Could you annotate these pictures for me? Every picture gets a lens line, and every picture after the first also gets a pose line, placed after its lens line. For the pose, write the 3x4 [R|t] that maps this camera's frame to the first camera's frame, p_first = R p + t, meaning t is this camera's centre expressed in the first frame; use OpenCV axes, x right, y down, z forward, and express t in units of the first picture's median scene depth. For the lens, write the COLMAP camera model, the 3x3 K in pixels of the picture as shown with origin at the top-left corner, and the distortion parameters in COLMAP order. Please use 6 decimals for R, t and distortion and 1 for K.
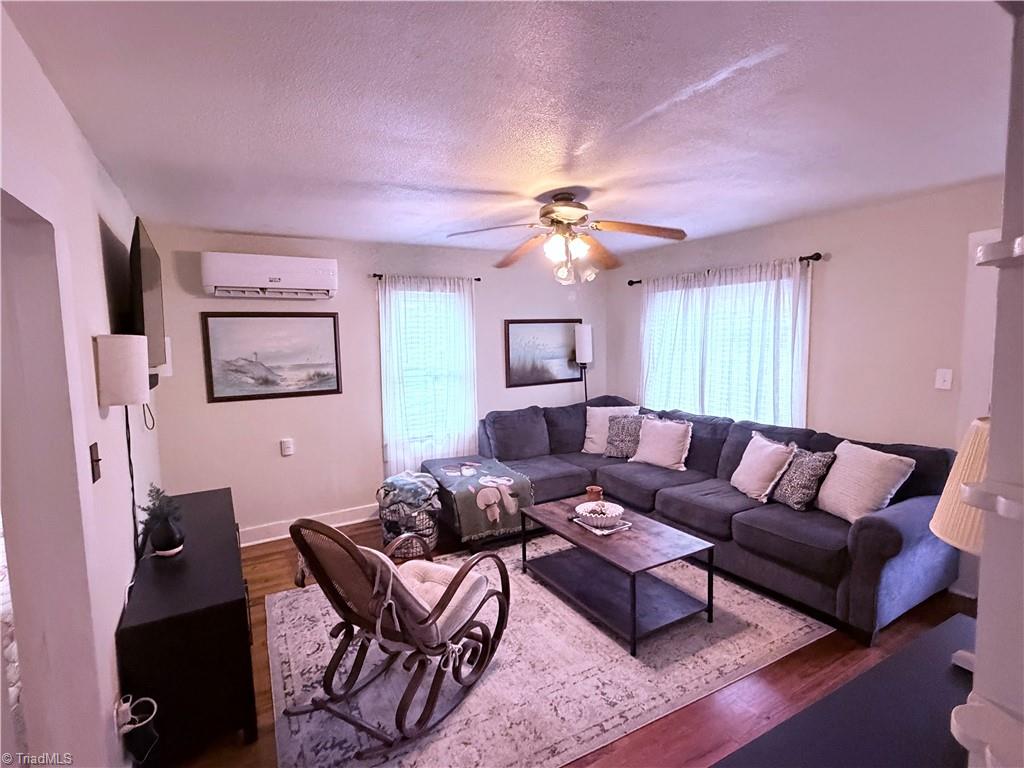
lens RADIAL K [[507.2, 0, 515.4], [0, 507.2, 378.9], [0, 0, 1]] dist [-0.000586, 0.003310]
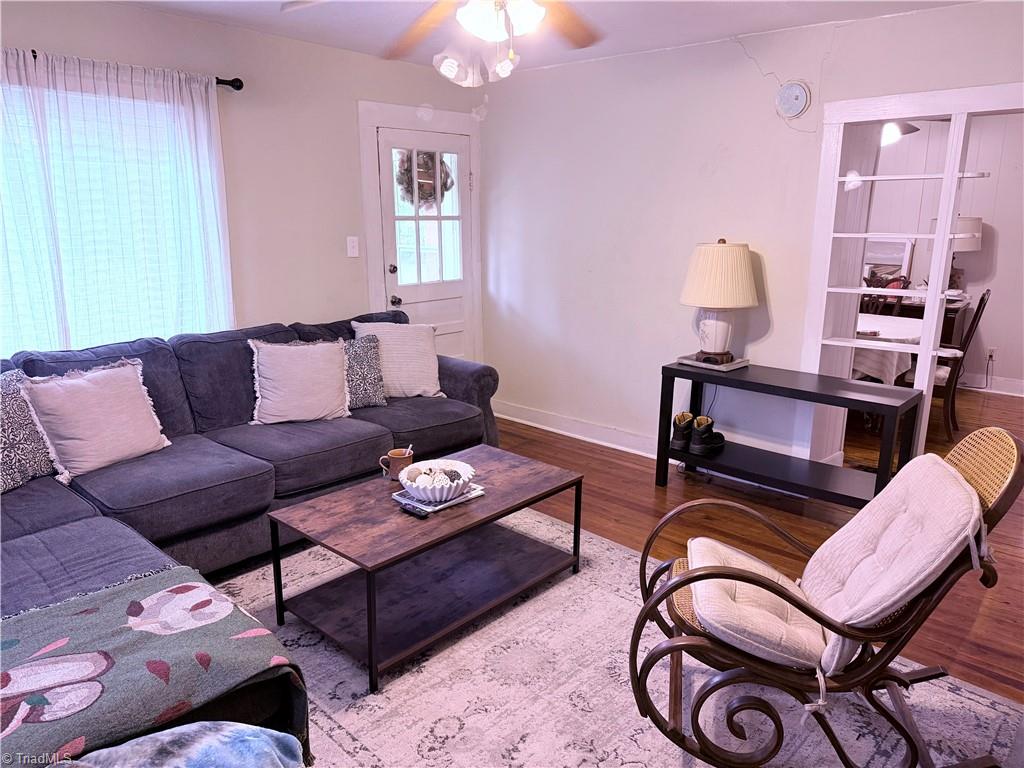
lens RADIAL K [[729.0, 0, 513.2], [0, 729.0, 386.7], [0, 0, 1]] dist [0.014097, -0.012968]
pose [[-0.318408, -0.199786, 0.926662, -0.608418], [0.076025, 0.969008, 0.235039, -0.042573], [-0.944900, 0.145287, -0.293351, 1.058397]]
